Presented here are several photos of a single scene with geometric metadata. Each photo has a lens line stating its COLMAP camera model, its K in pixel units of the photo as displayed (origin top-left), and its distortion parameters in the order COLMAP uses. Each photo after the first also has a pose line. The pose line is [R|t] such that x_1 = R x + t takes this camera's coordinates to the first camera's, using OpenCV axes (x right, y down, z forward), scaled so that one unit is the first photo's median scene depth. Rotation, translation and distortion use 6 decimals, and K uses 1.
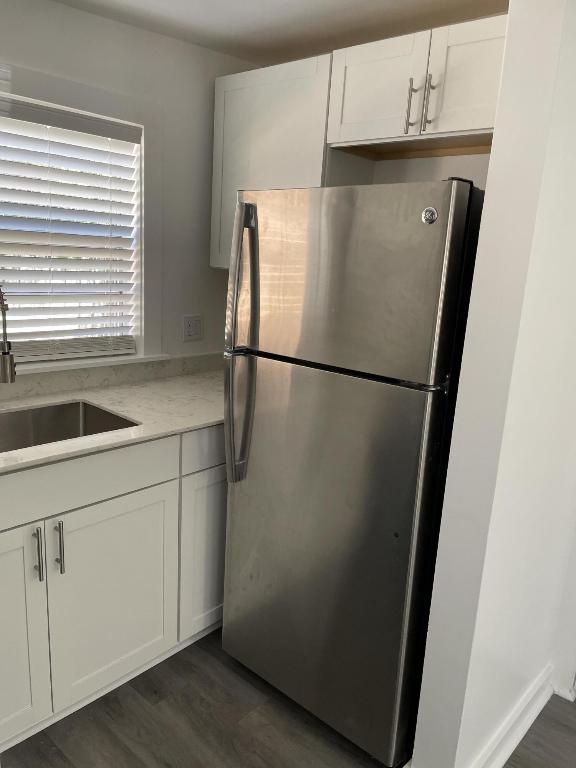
lens RADIAL K [[589.8, 0, 288.4], [0, 589.8, 396.2], [0, 0, 1]] dist [0.081154, -0.122360]
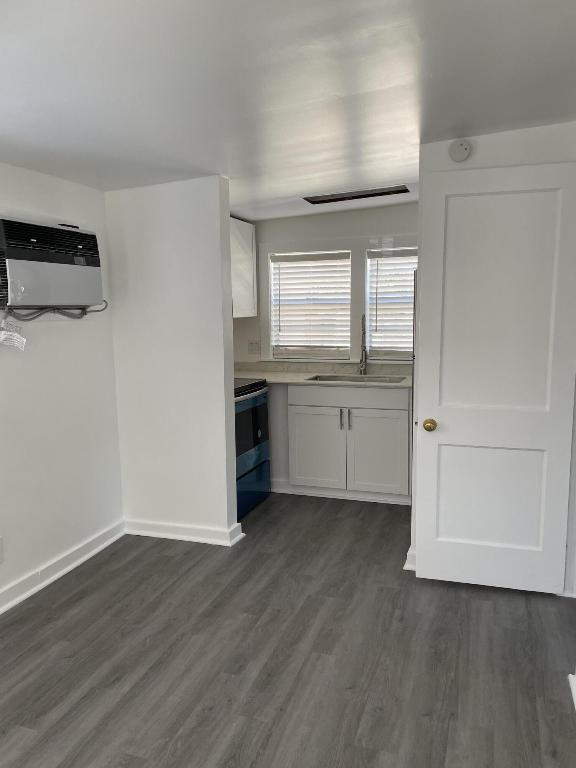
lens RADIAL K [[579.3, 0, 298.1], [0, 579.3, 386.4], [0, 0, 1]] dist [0.089597, -0.113812]
pose [[0.404190, 0.059014, -0.912769, 1.609907], [-0.178155, 0.983884, -0.015278, 0.162243], [0.897157, 0.168789, 0.408190, -0.237125]]
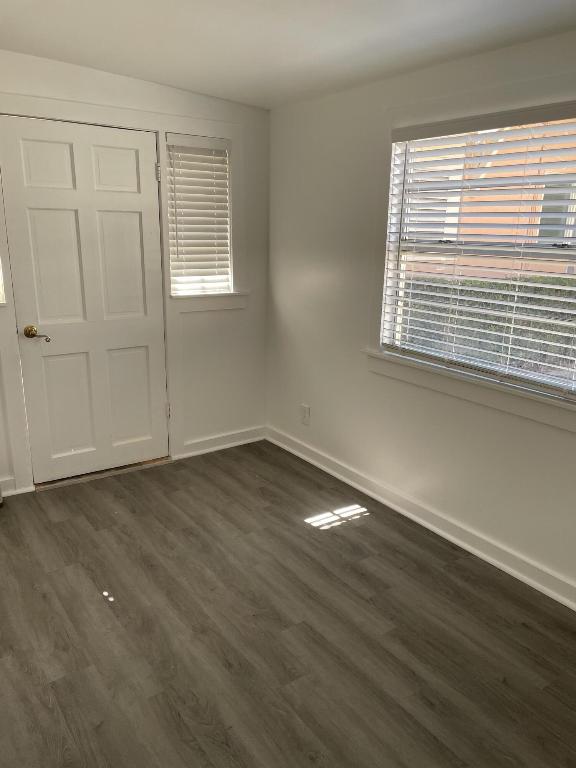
lens RADIAL K [[579.3, 0, 298.1], [0, 579.3, 386.4], [0, 0, 1]] dist [0.089597, -0.113812]
pose [[-0.977328, -0.135849, 0.162402, 0.504645], [-0.039263, 0.870006, 0.491475, -0.138390], [-0.208057, 0.473956, -0.855616, 0.673355]]
